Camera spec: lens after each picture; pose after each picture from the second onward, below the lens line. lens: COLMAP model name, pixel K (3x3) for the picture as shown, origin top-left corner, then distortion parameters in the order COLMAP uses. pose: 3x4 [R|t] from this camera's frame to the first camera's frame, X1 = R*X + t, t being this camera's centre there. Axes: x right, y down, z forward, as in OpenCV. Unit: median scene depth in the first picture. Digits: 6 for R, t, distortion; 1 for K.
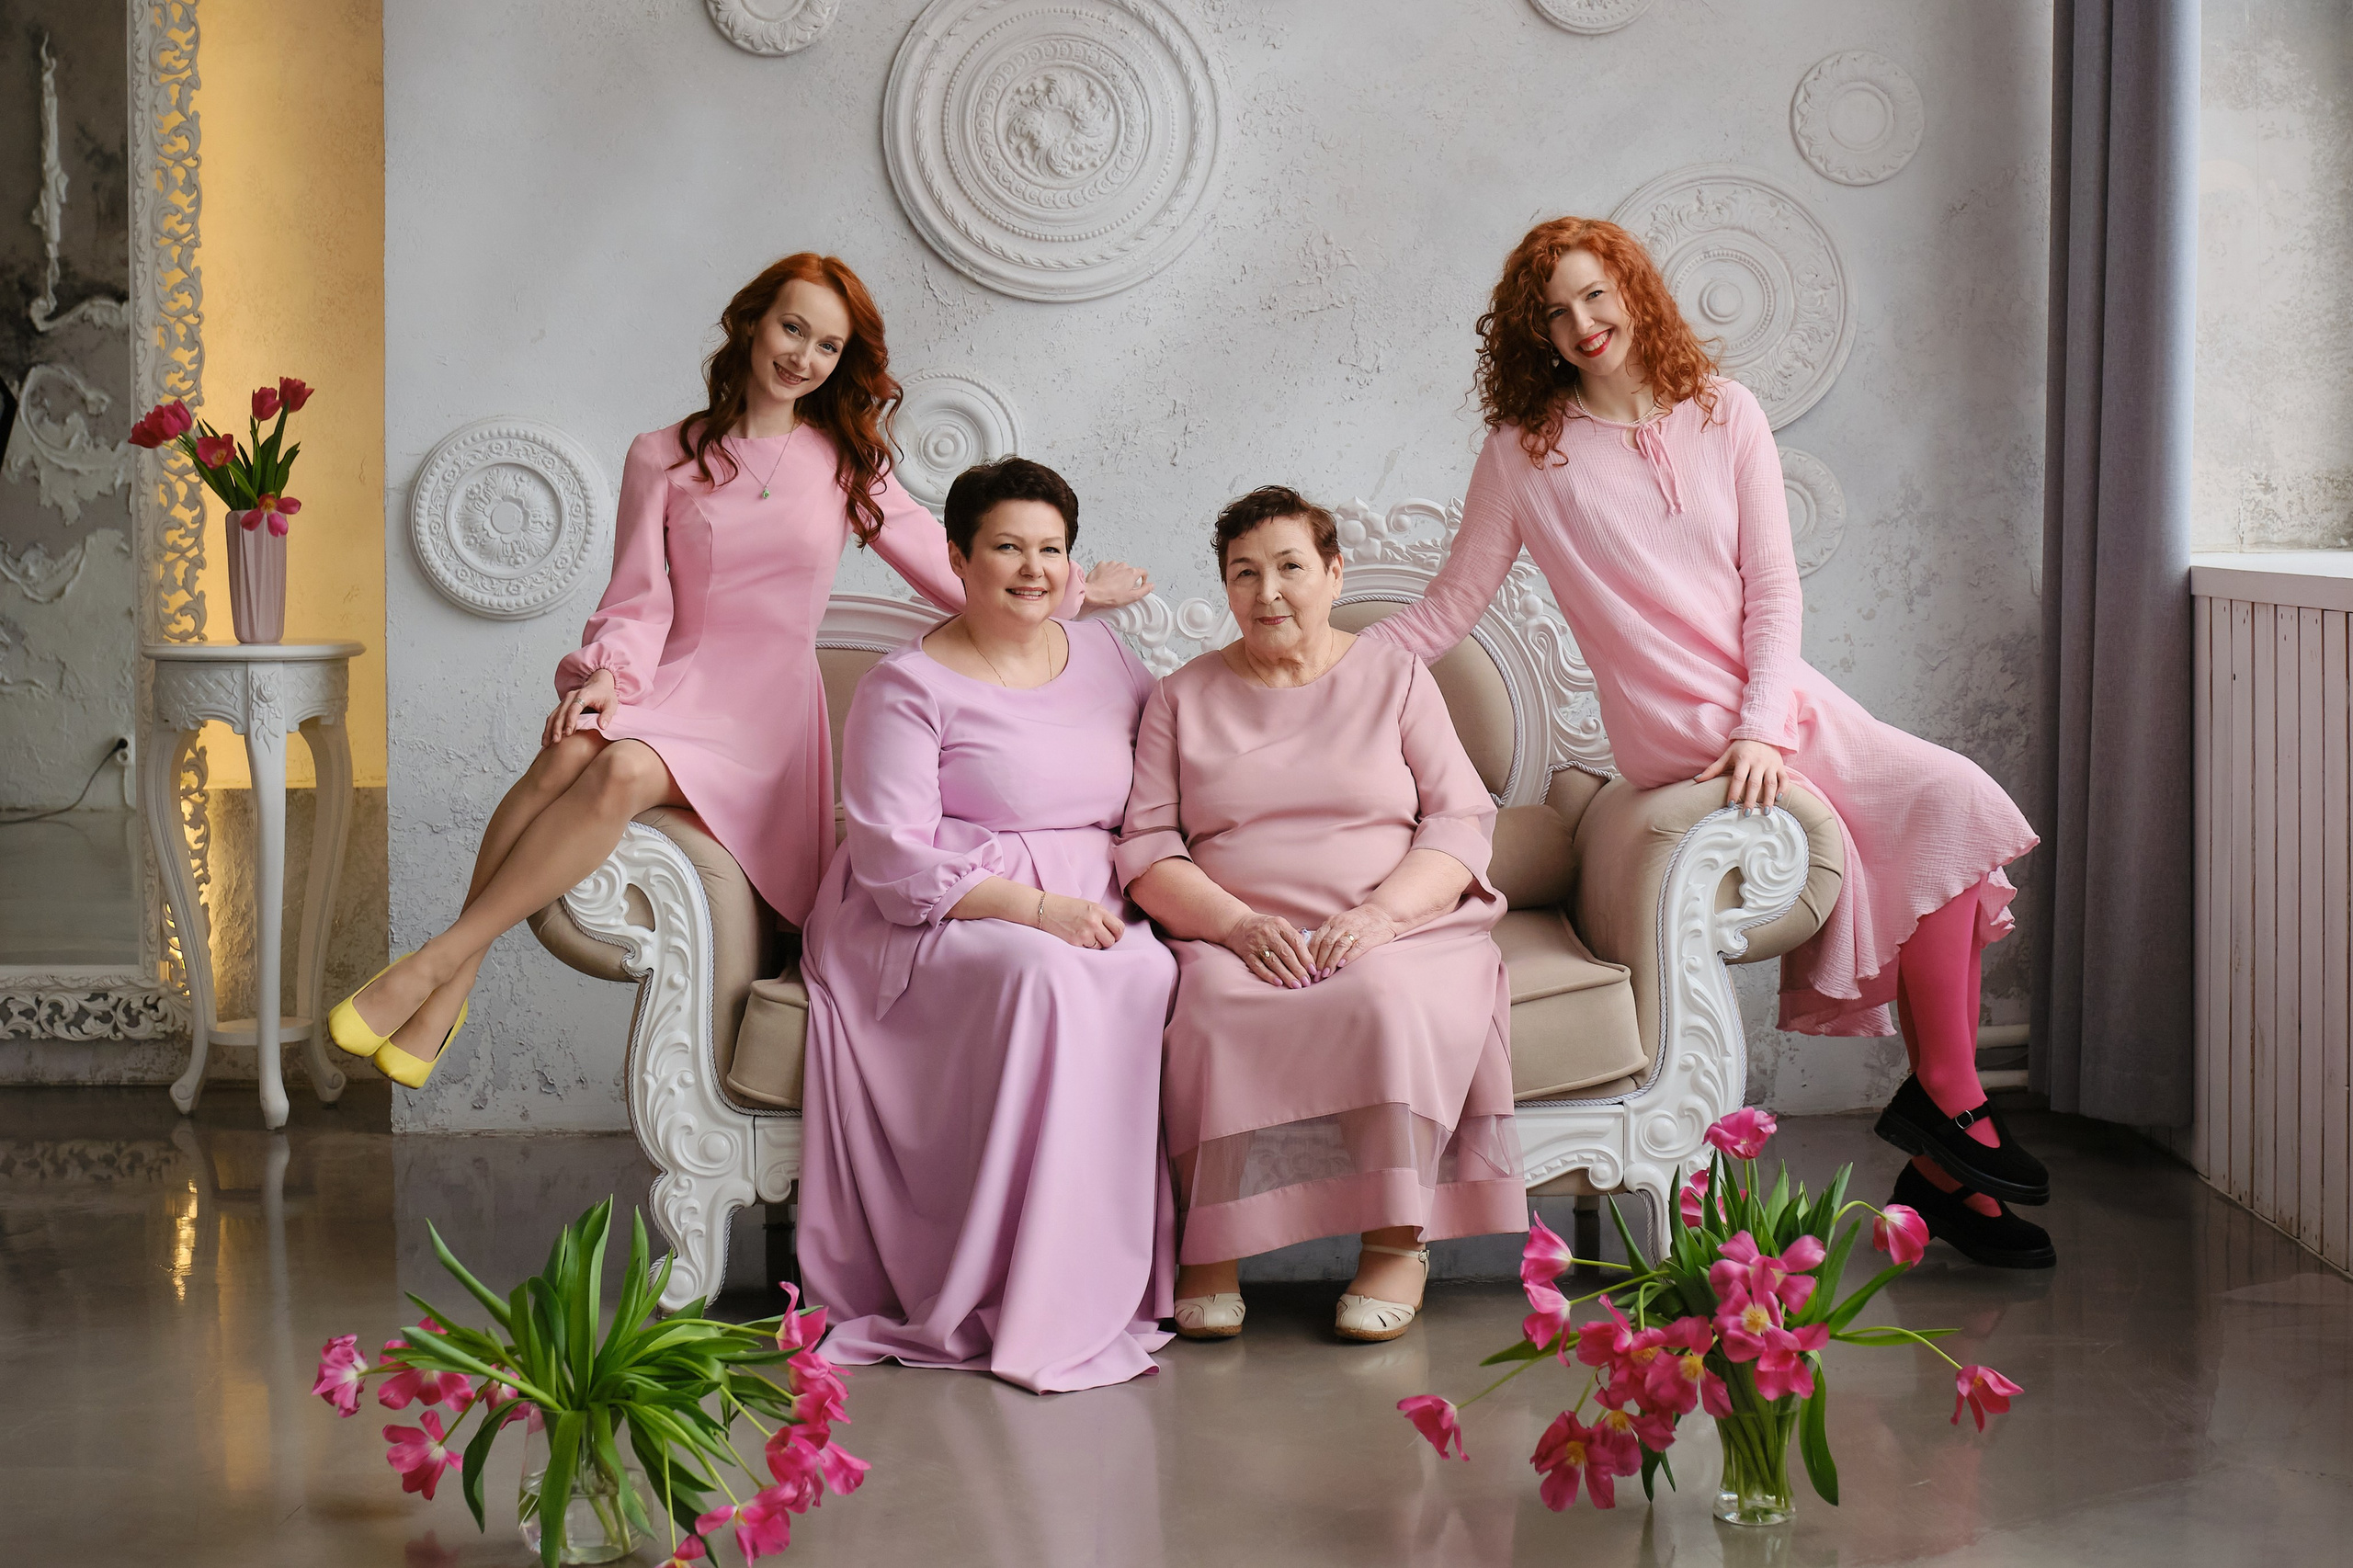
lens RADIAL K [[3553.3, 0, 1144.8], [0, 3553.3, 658.4], [0, 0, 1]] dist [0.317144, 0.000000]
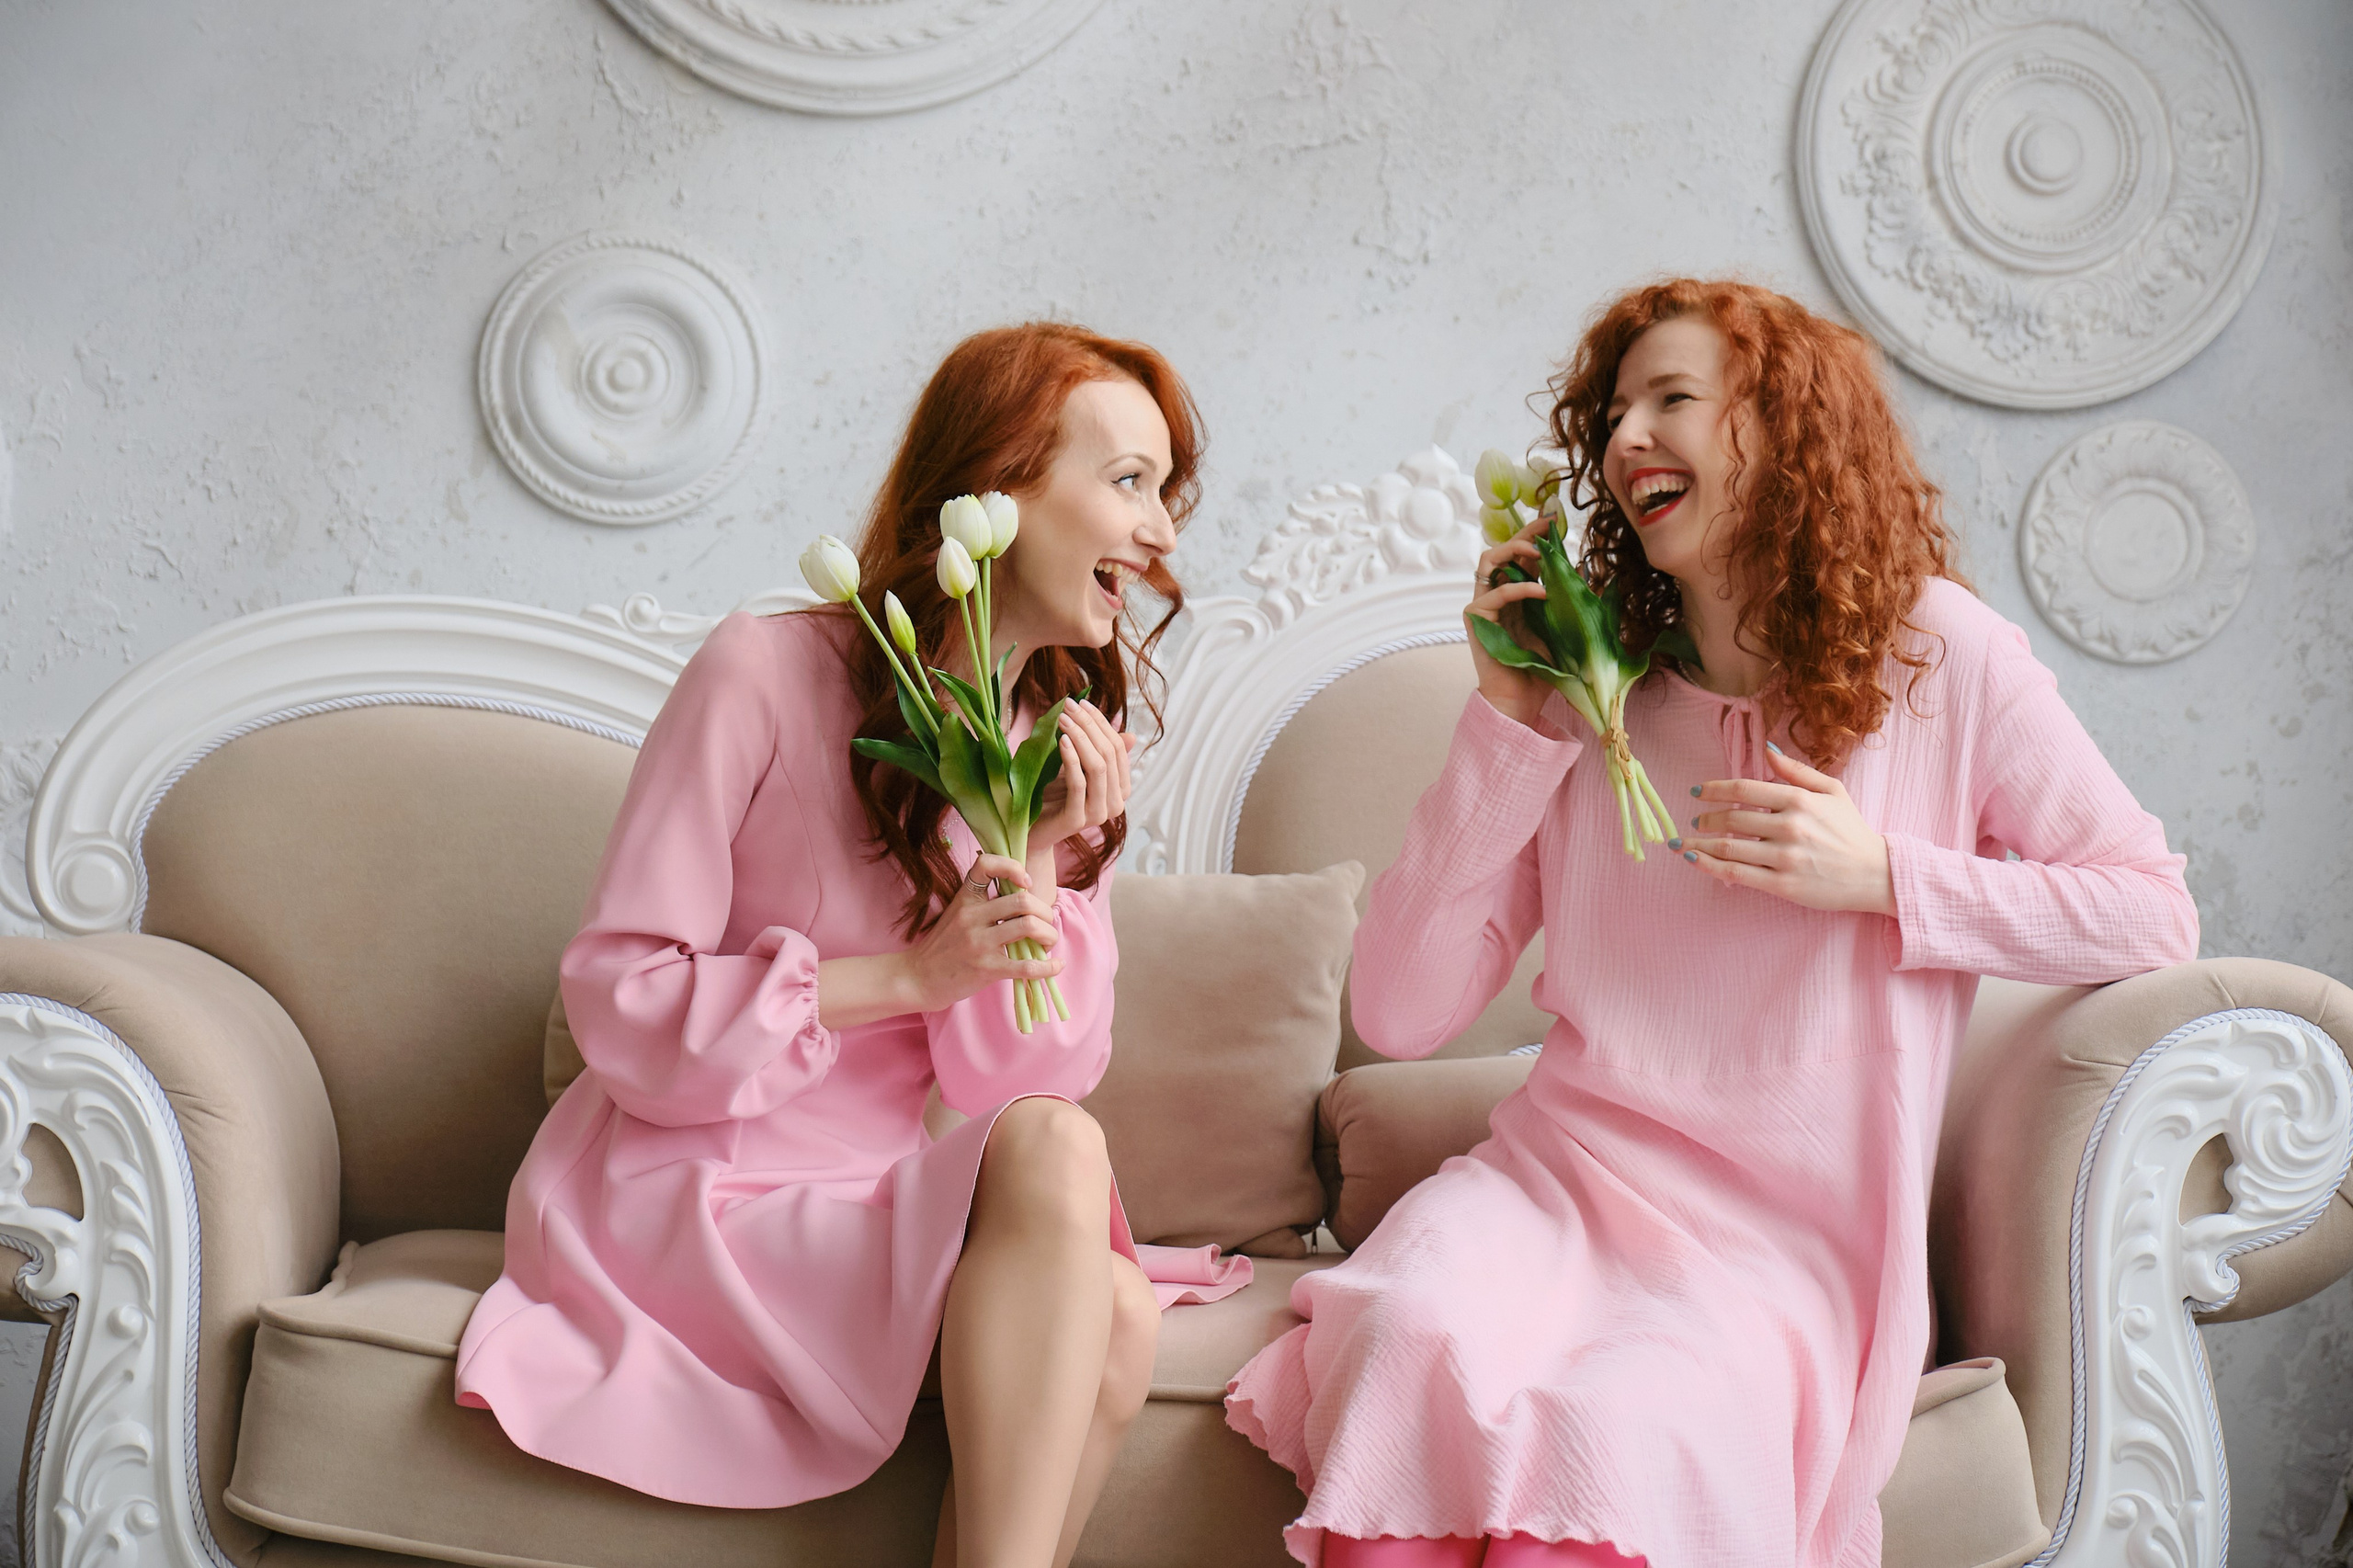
lens RADIAL K [[5129.8, 0, 1069.8], [0, 5129.8, 908.0], [0, 0, 1]] dist [0.007848, 0.000000]
pose [[0.997761, 0.021829, 0.063214, -0.041043], [-0.020734, 0.999624, -0.017927, 0.038005], [-0.063582, 0.016577, 0.997839, 0.249237]]
